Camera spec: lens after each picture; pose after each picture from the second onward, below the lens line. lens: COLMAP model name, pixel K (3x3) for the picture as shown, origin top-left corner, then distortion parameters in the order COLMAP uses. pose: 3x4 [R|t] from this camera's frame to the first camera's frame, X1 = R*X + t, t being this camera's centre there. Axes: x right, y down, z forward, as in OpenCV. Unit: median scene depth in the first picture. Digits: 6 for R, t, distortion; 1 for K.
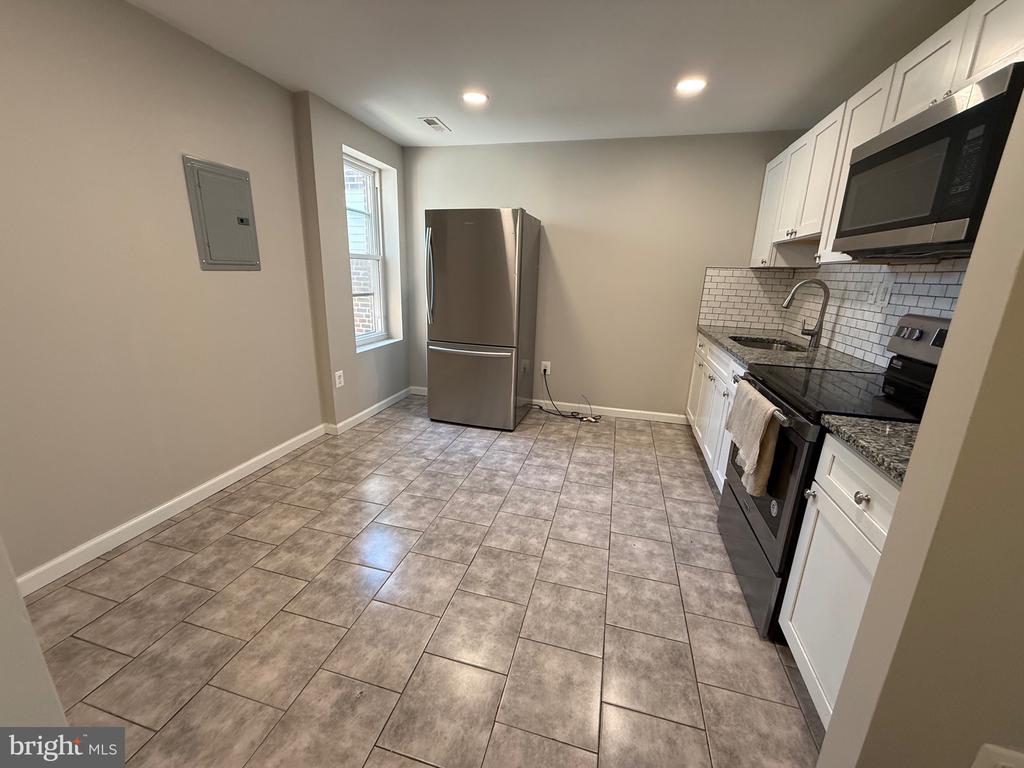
lens RADIAL K [[406.2, 0, 509.8], [0, 406.2, 382.6], [0, 0, 1]] dist [-0.003062, 0.000449]
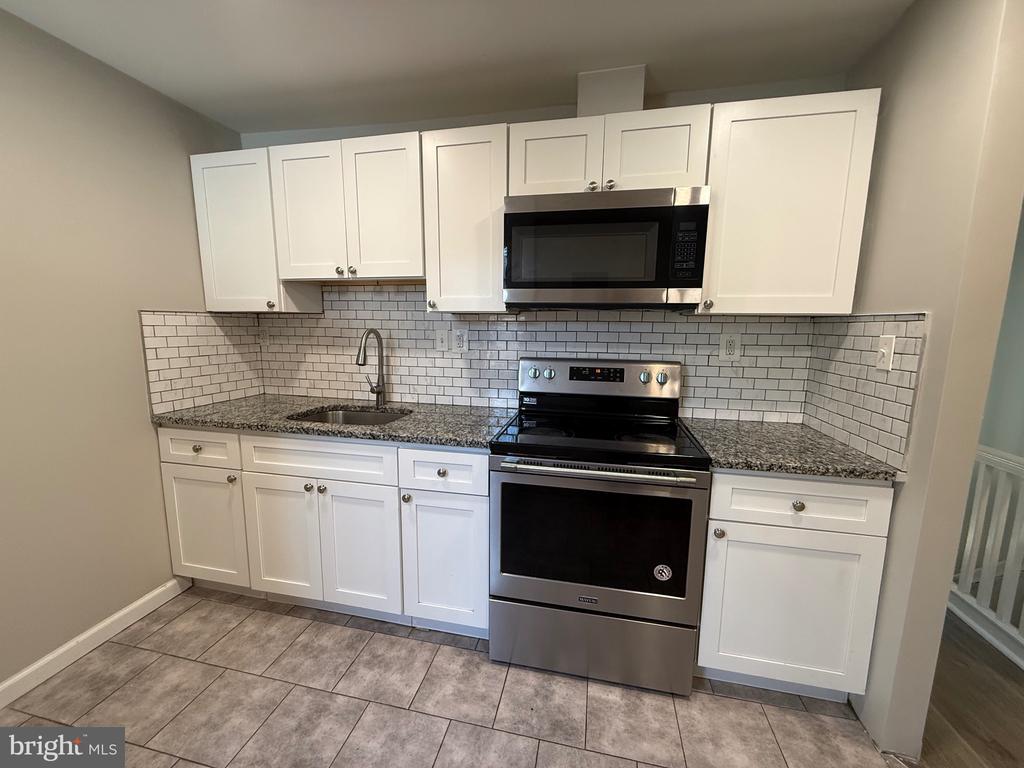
lens RADIAL K [[406.2, 0, 509.9], [0, 406.2, 383.1], [0, 0, 1]] dist [-0.003062, 0.000449]
pose [[-0.048062, -0.170996, 0.984099, -0.087600], [0.253137, 0.950988, 0.177605, -0.175768], [-0.966236, 0.257648, -0.002421, 0.592610]]
